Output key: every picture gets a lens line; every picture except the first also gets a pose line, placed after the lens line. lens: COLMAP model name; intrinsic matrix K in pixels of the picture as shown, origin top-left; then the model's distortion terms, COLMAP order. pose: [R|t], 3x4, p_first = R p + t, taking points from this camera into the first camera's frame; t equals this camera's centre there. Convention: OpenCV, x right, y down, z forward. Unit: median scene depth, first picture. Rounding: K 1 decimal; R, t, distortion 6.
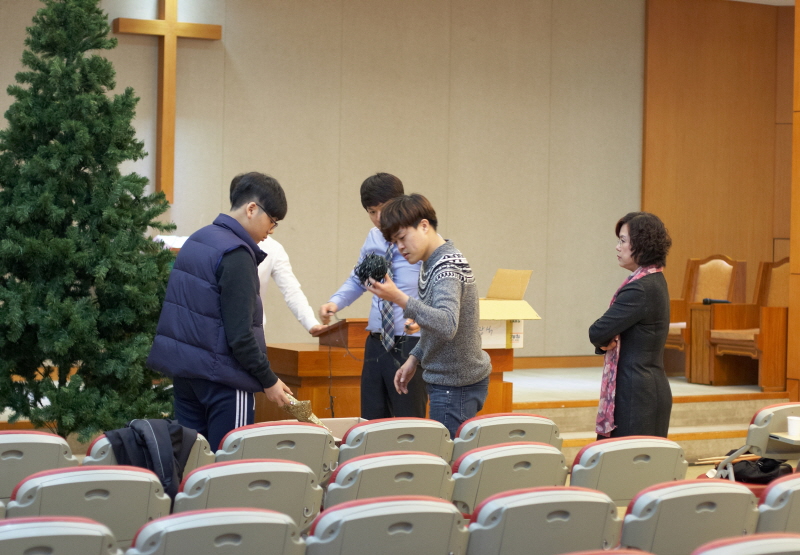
lens RADIAL K [[1891.6, 0, 400.0], [0, 1891.6, 277.5], [0, 0, 1]] dist [-0.604527, 6.766023]
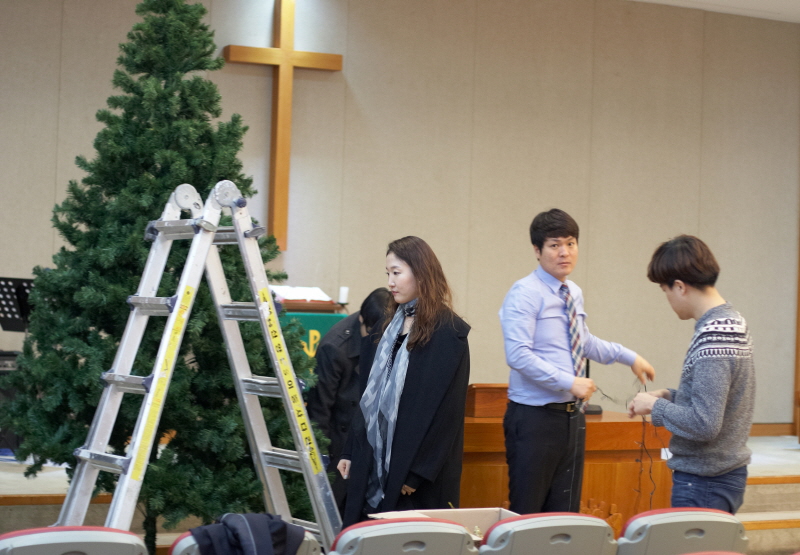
lens RADIAL K [[1891.6, 0, 400.0], [0, 1891.6, 277.5], [0, 0, 1]] dist [-0.604527, 6.766023]
pose [[0.997948, 0.015011, -0.062243, -0.013458], [-0.016682, 0.999512, -0.026415, -0.004119], [0.061816, 0.027399, 0.997711, 0.140014]]
